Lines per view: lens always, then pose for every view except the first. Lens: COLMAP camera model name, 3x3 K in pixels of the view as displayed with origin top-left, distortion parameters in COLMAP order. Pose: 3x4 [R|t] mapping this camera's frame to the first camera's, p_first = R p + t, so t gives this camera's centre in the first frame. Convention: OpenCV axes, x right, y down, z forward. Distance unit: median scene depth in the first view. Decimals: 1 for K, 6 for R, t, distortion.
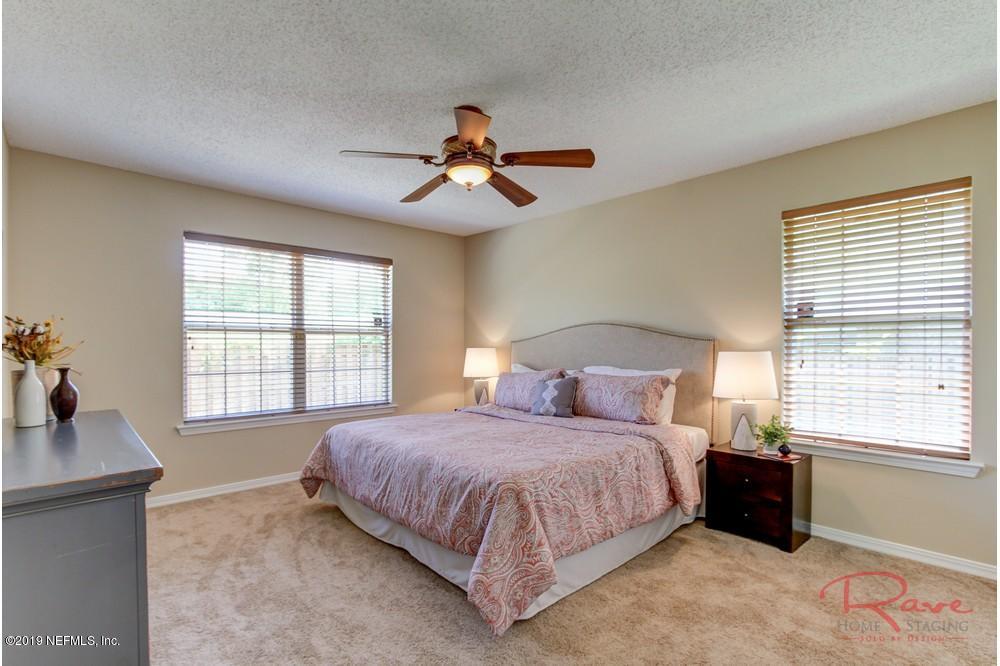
lens RADIAL K [[464.3, 0, 497.0], [0, 464.3, 341.9], [0, 0, 1]] dist [-0.007801, 0.002152]
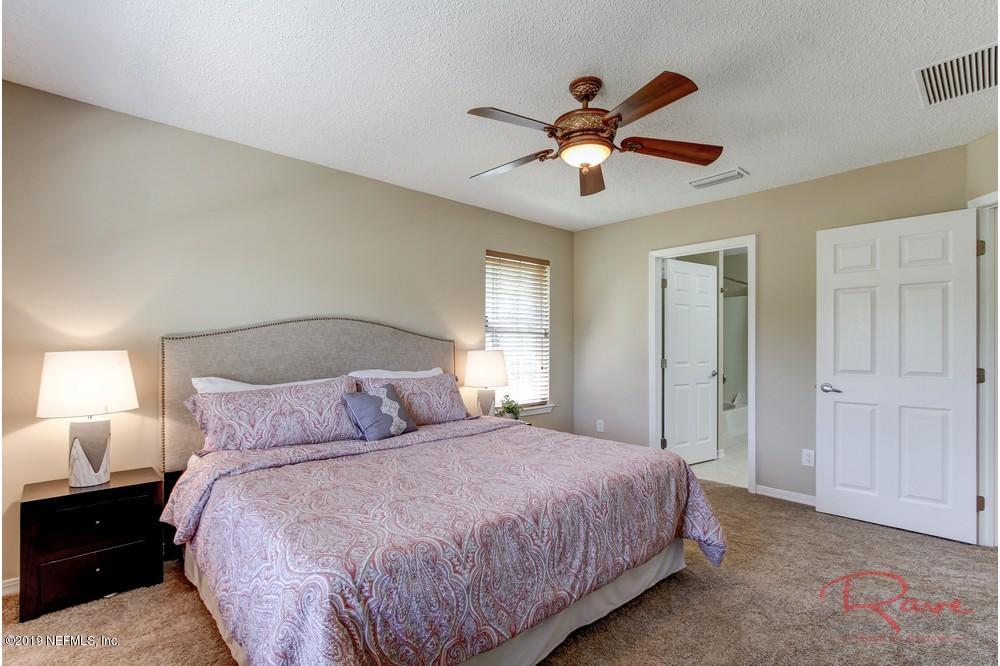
lens RADIAL K [[464.3, 0, 503.2], [0, 464.3, 348.9], [0, 0, 1]] dist [-0.007801, 0.002152]
pose [[-0.000983, -0.001907, 0.999998, -0.547358], [-0.005831, 0.999981, 0.001901, 0.009622], [-0.999983, -0.005829, -0.000994, 0.674513]]
